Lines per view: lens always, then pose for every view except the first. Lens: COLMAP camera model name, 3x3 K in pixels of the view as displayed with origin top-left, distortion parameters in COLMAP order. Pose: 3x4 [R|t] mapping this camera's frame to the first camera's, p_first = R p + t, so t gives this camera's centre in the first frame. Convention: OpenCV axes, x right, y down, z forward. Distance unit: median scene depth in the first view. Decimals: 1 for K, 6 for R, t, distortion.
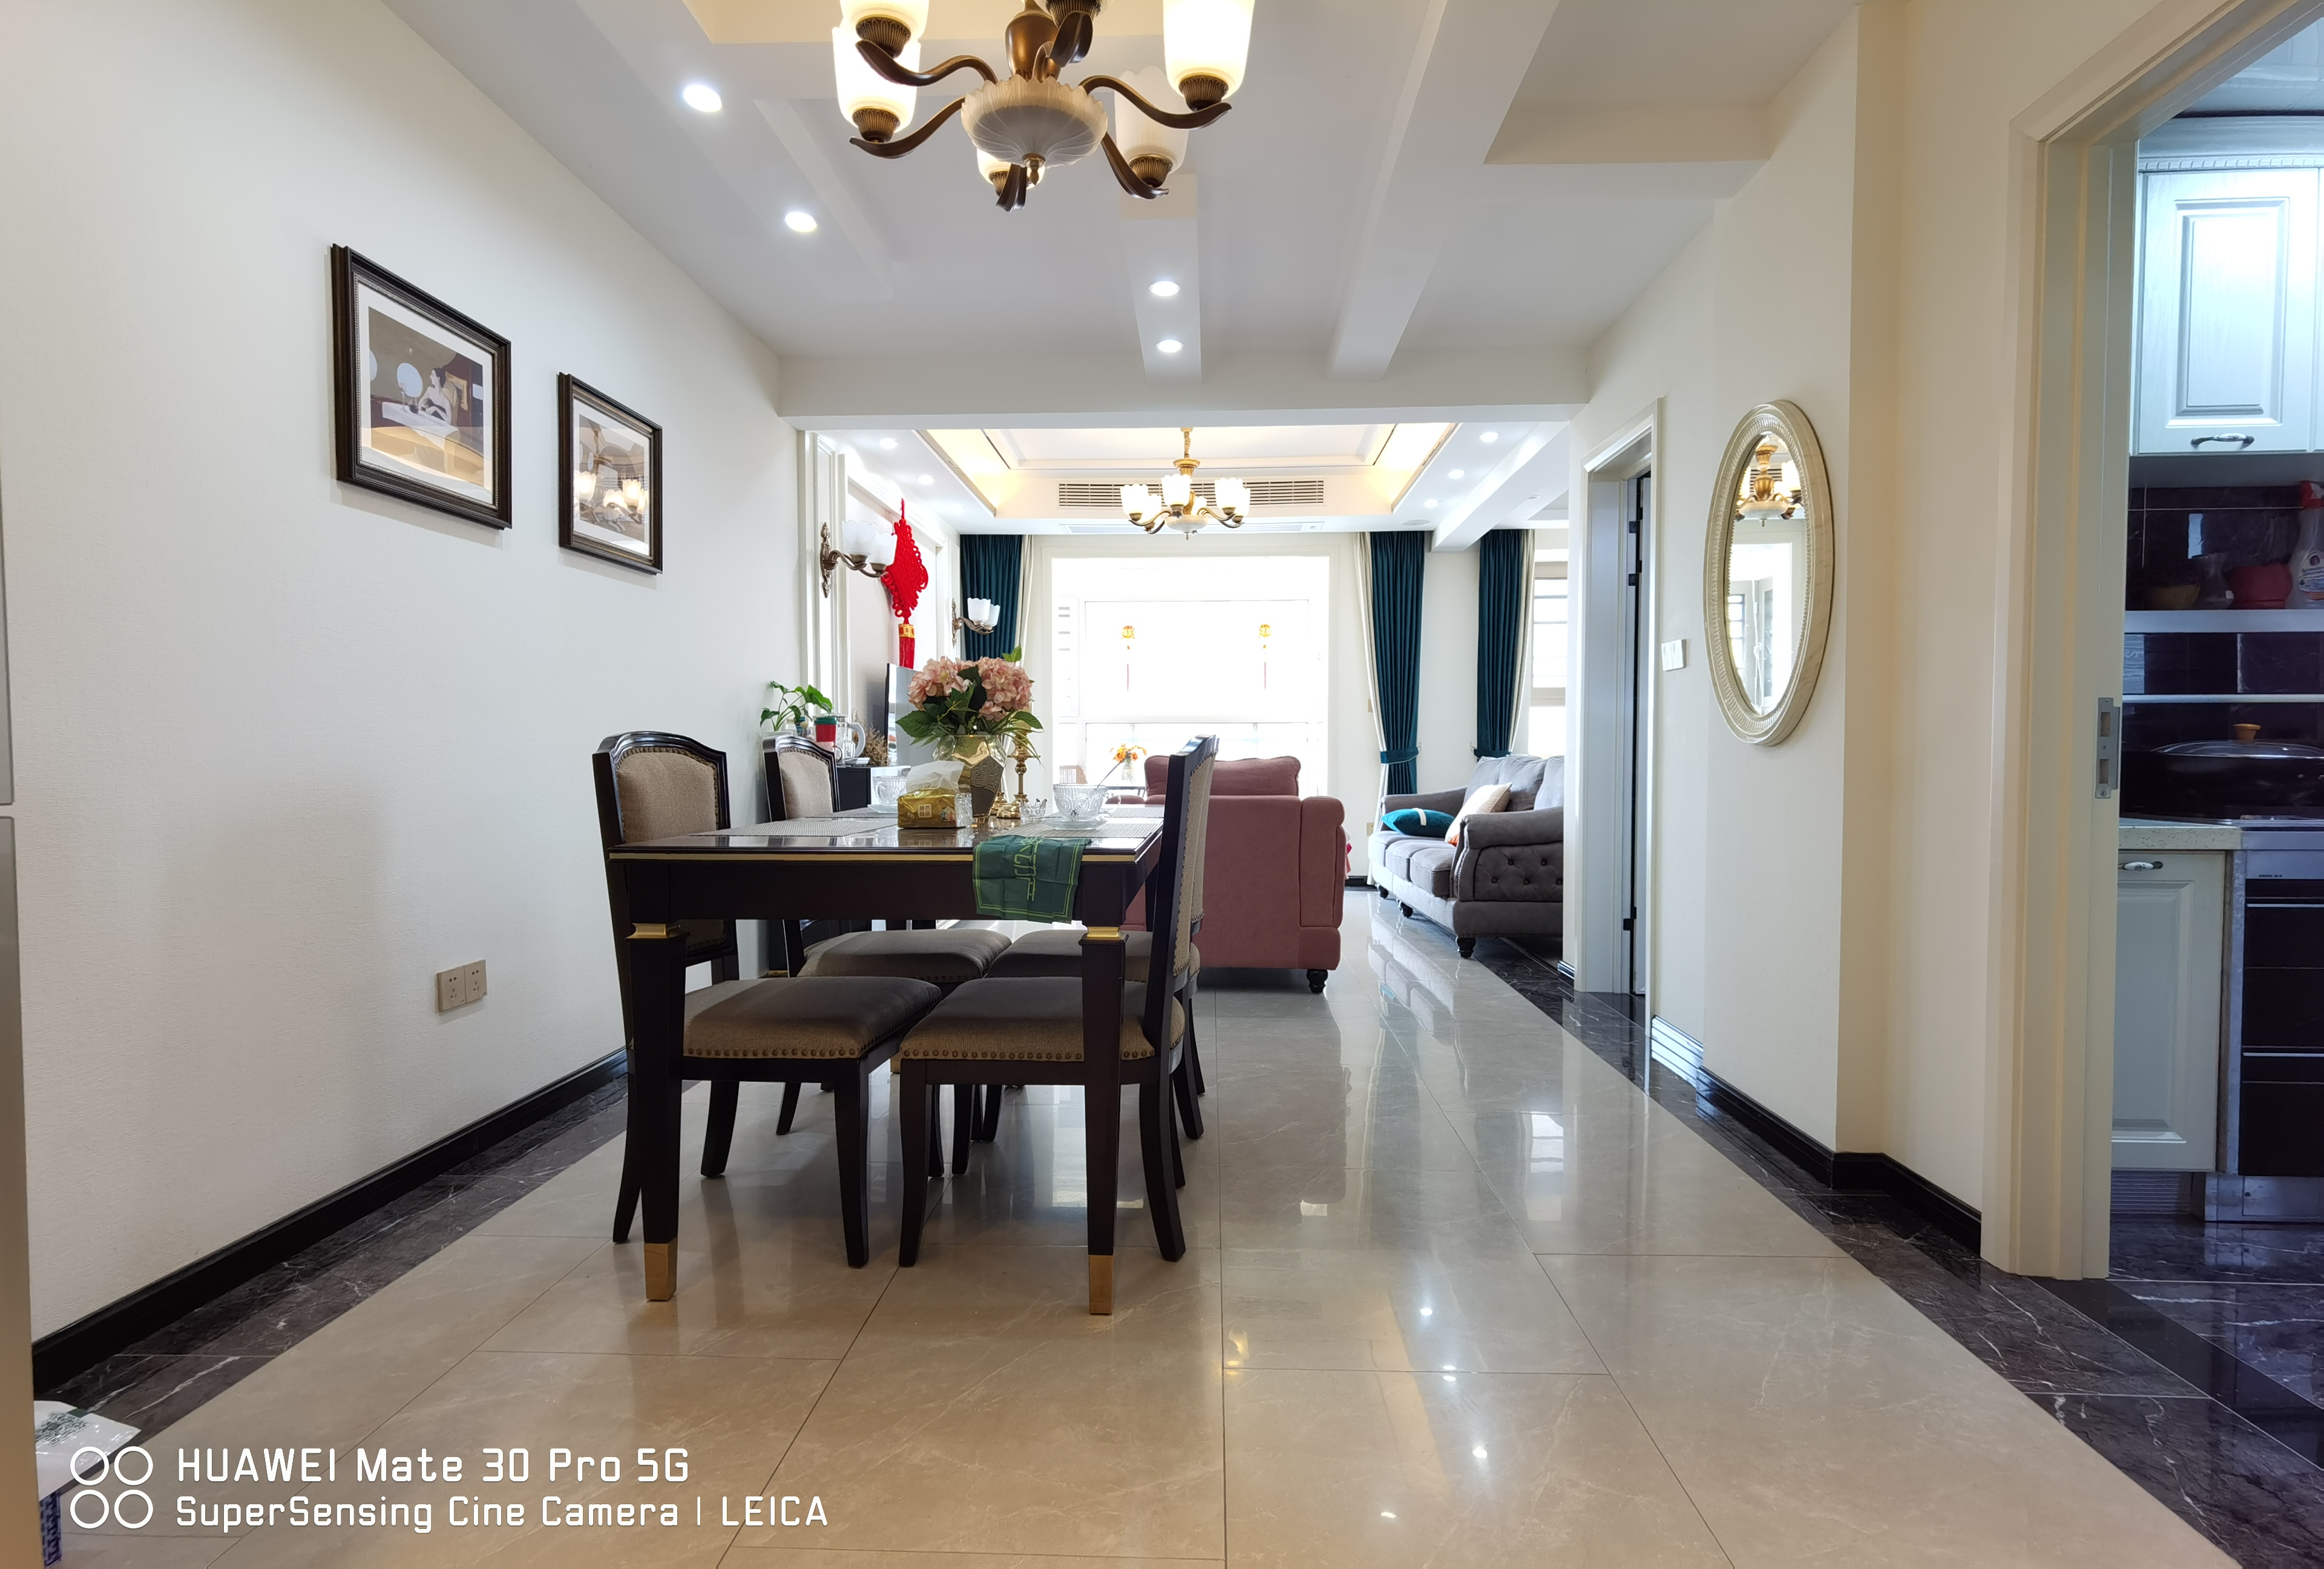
lens RADIAL K [[1186.9, 0, 1158.7], [0, 1186.9, 786.5], [0, 0, 1]] dist [0.013972, -0.000722]
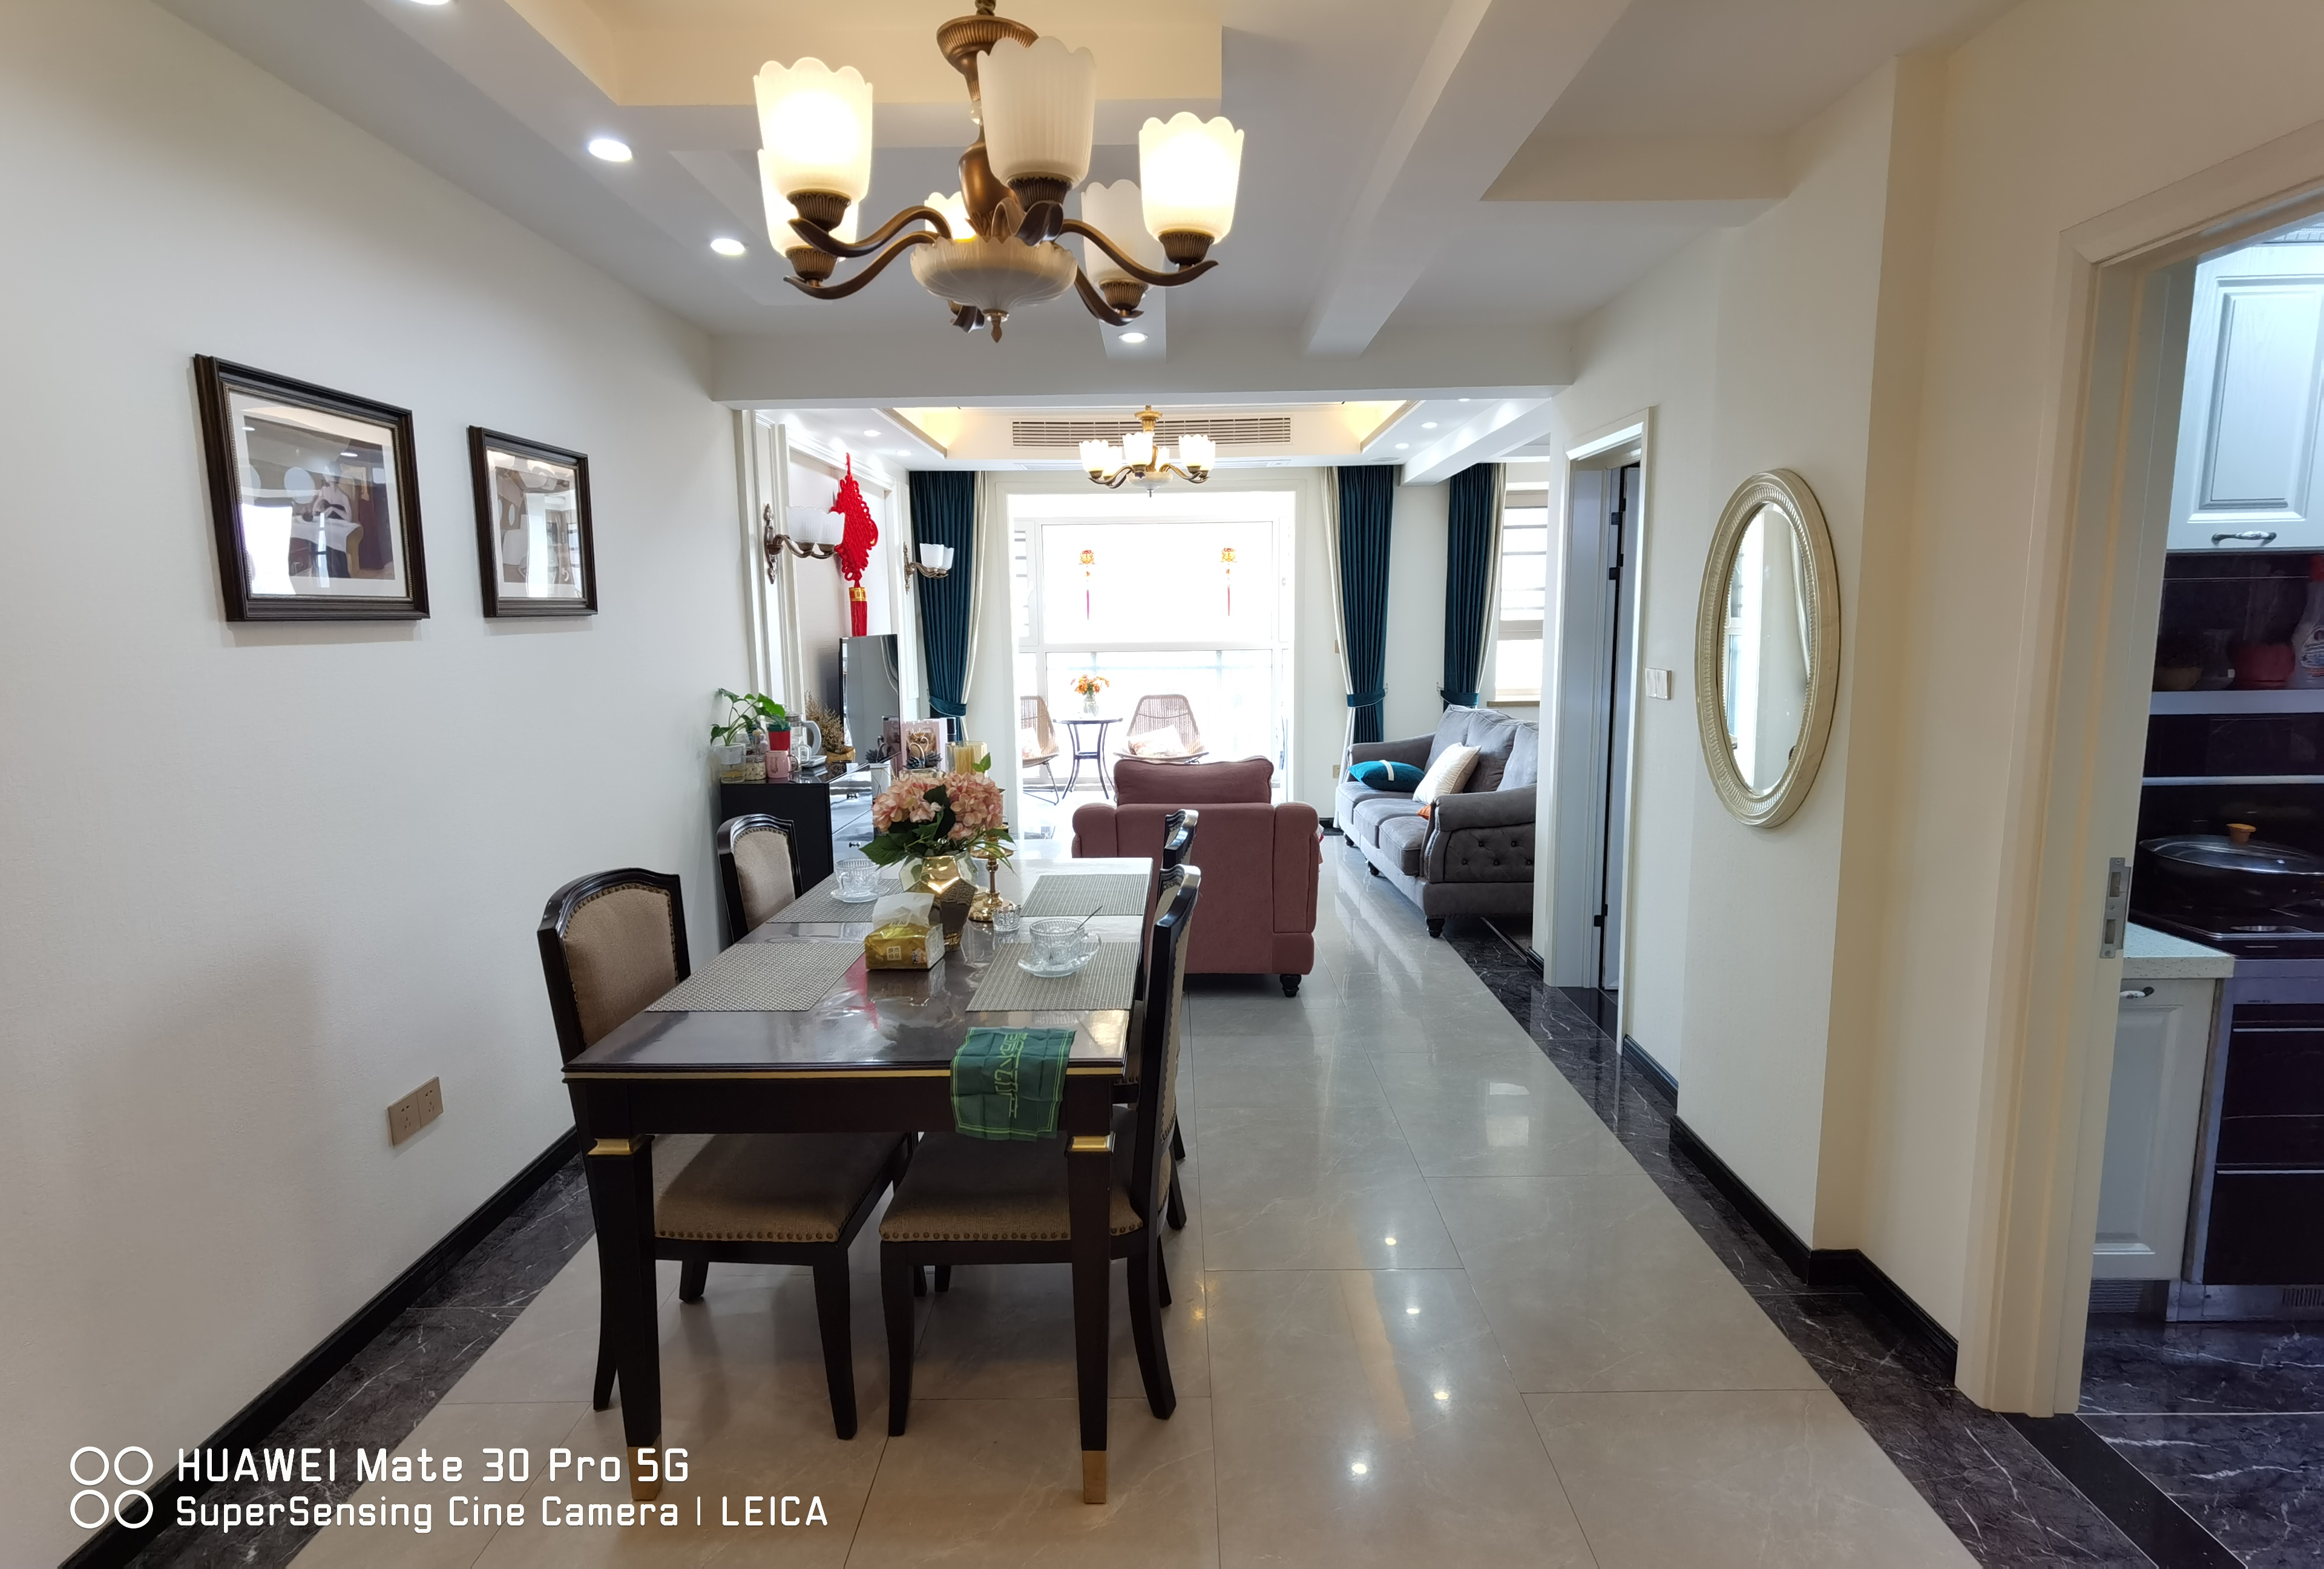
lens RADIAL K [[1186.9, 0, 1156.9], [0, 1186.9, 787.3], [0, 0, 1]] dist [0.013972, -0.000722]
pose [[0.999298, -0.018619, 0.032497, -0.013544], [0.014903, 0.993702, 0.111056, -0.193721], [-0.034361, -0.110494, 0.993283, 0.053366]]
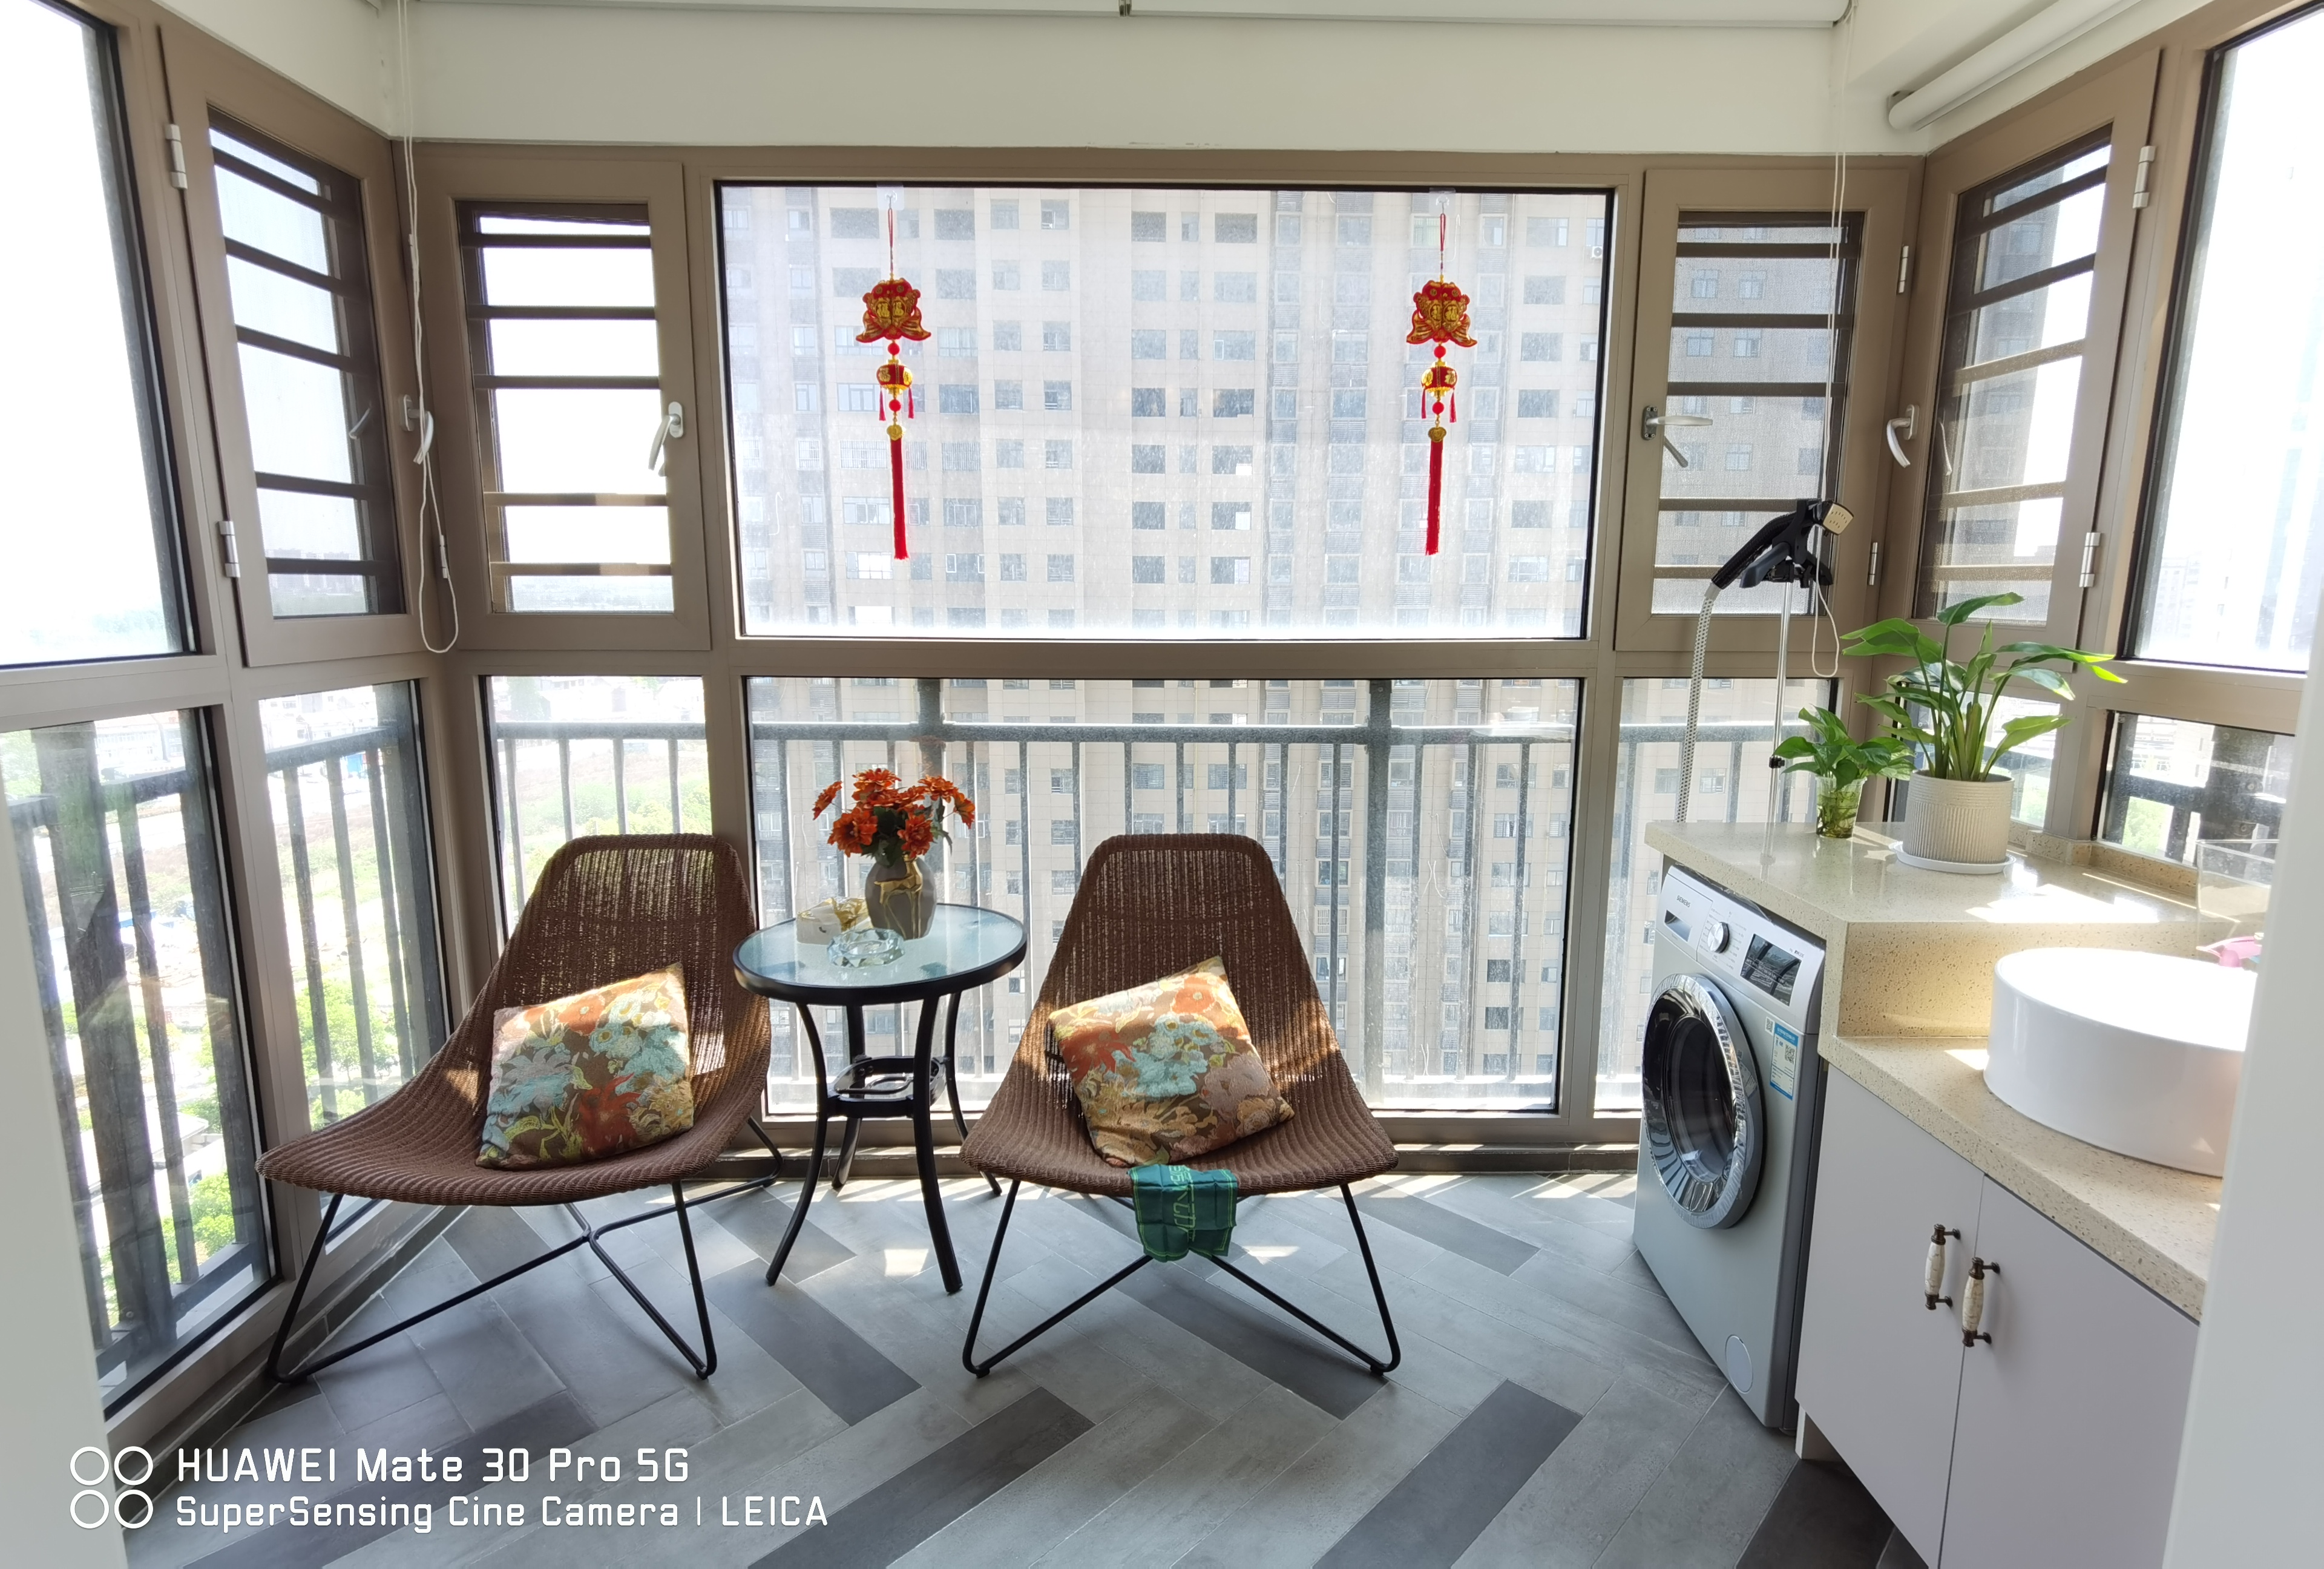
lens RADIAL K [[1186.9, 0, 1159.1], [0, 1186.9, 829.6], [0, 0, 1]] dist [0.013972, -0.000722]
pose [[0.998508, -0.001742, 0.054584, 0.059212], [-0.007593, 0.985354, 0.170351, -0.251592], [-0.054081, -0.170511, 0.983871, 2.782714]]
